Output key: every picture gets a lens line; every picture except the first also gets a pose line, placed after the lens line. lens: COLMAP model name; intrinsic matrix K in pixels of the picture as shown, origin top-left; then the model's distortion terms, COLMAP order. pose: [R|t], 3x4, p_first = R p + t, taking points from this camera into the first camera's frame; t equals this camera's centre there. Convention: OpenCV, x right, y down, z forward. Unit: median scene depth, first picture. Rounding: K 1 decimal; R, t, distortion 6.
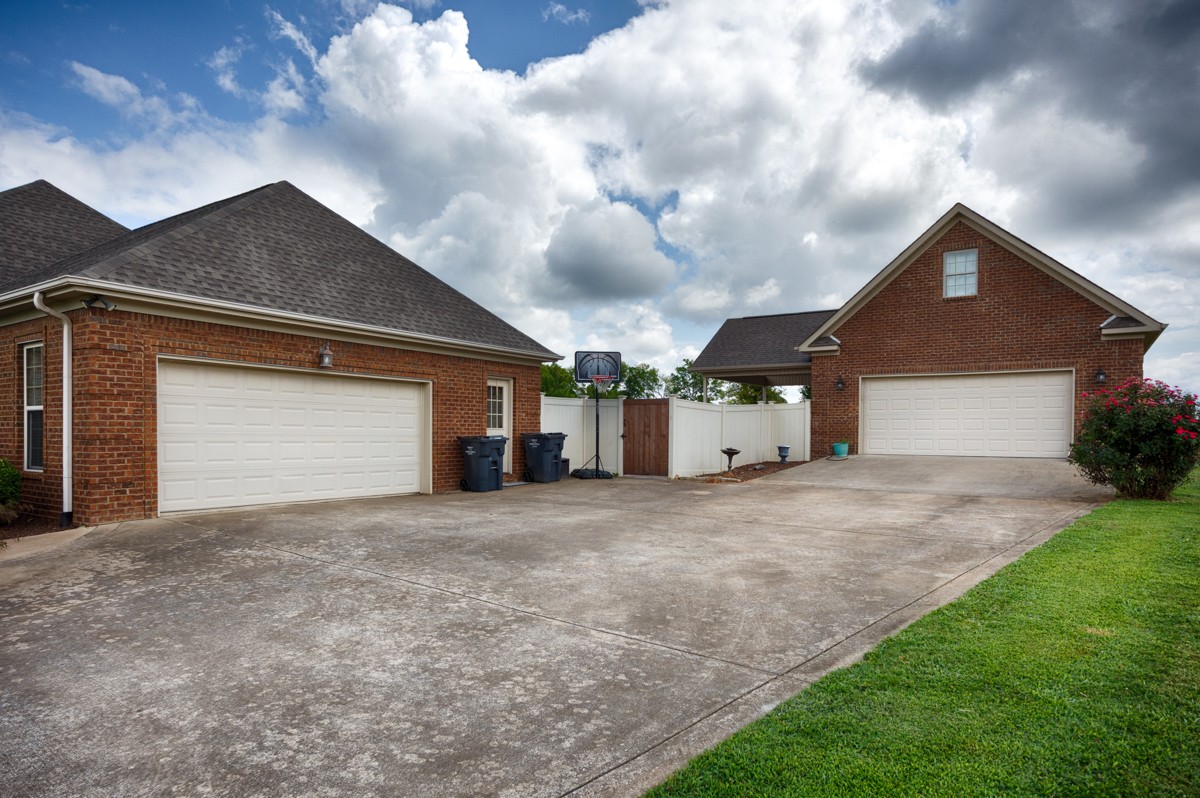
lens RADIAL K [[725.1, 0, 599.6], [0, 725.1, 453.7], [0, 0, 1]] dist [-0.026578, -0.001205]
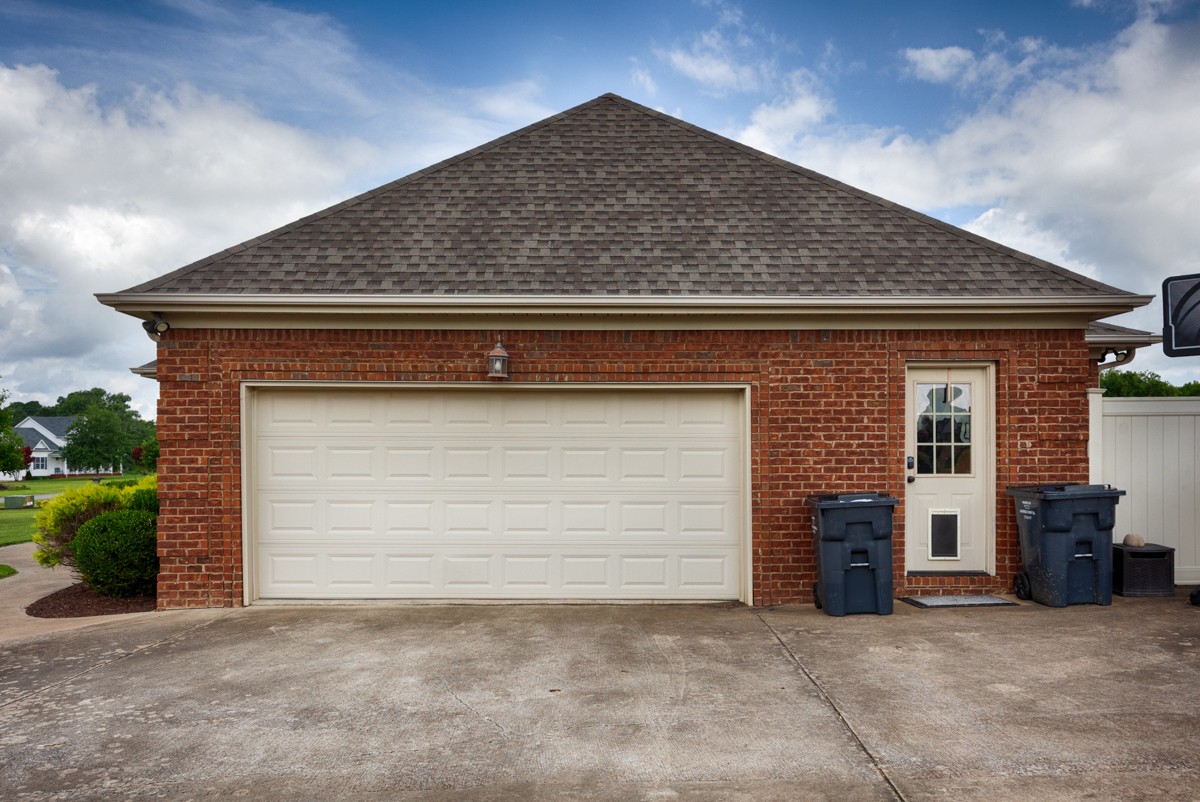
lens RADIAL K [[941.3, 0, 599.9], [0, 941.3, 460.2], [0, 0, 1]] dist [-0.011016, -0.010824]
pose [[0.546986, -0.012205, -0.837053, 0.221444], [-0.016226, 0.999551, -0.025178, -0.024024], [0.836984, 0.027354, 0.546543, 0.458772]]
